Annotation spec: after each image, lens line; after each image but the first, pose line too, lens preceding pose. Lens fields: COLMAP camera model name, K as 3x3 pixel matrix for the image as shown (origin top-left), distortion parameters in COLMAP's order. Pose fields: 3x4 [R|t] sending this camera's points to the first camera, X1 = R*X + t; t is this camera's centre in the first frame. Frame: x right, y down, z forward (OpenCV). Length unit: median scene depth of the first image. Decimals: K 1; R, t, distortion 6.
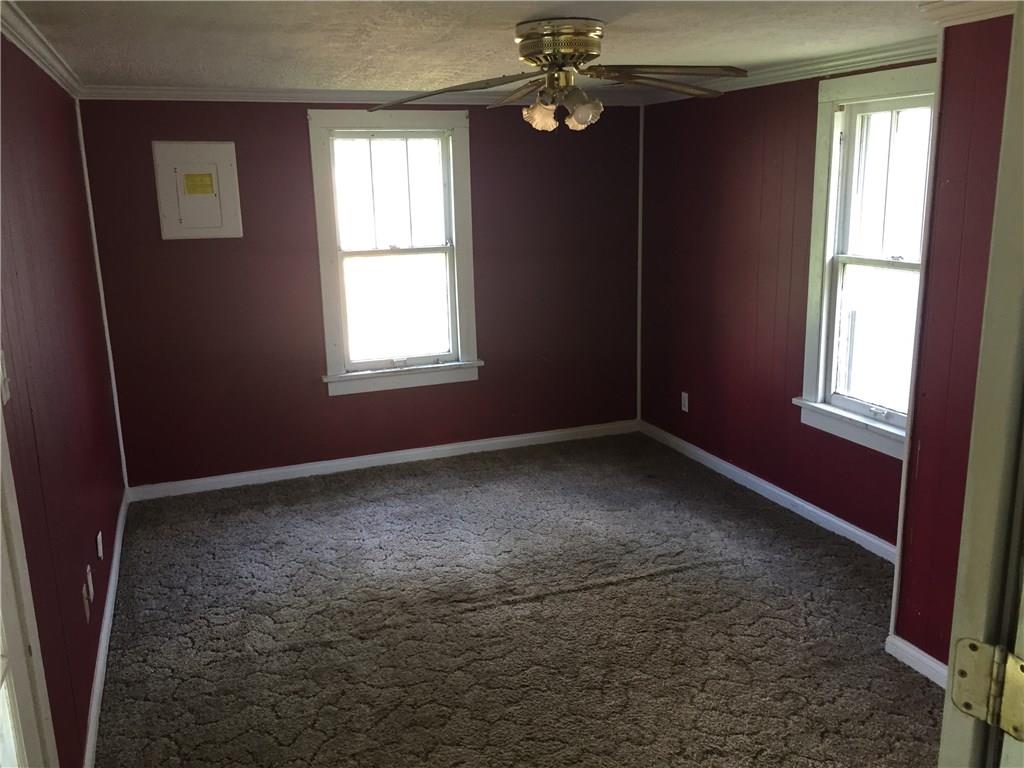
lens RADIAL K [[854.4, 0, 512.0], [0, 854.4, 384.0], [0, 0, 1]] dist [0.073181, -0.000032]
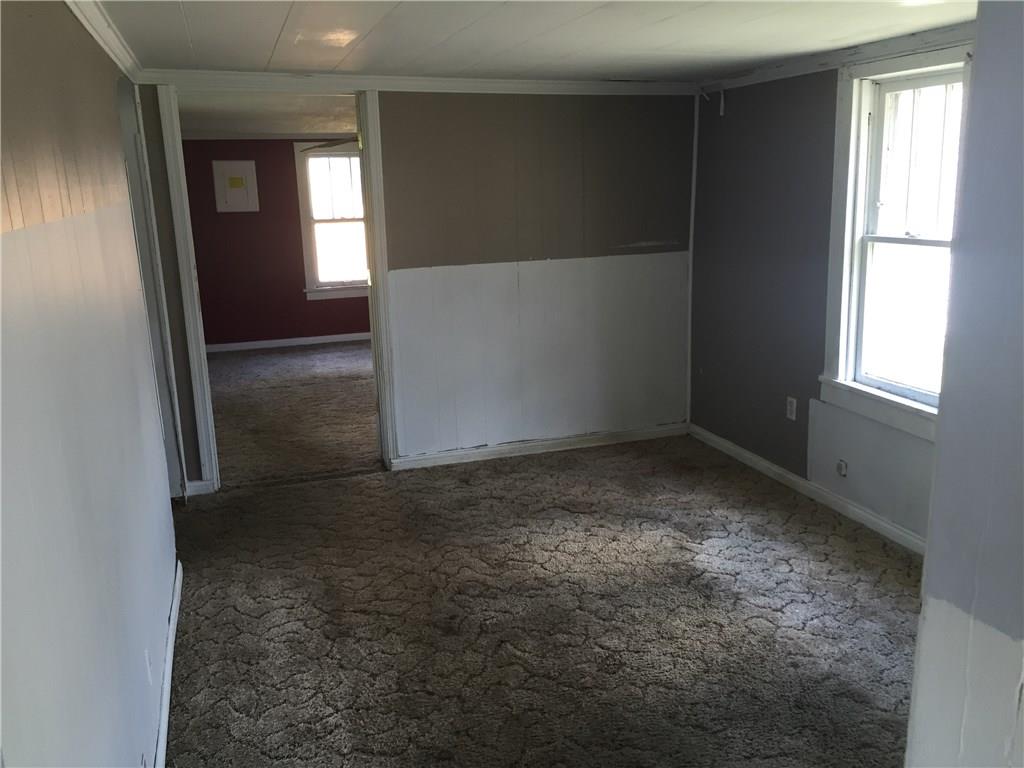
lens RADIAL K [[946.6, 0, 512.0], [0, 946.6, 384.0], [0, 0, 1]] dist [0.181220, 0.001587]
pose [[0.995710, 0.005595, -0.092357, 0.393364], [-0.006176, 0.999963, -0.006005, 0.195128], [0.092320, 0.006550, 0.995708, -0.942430]]
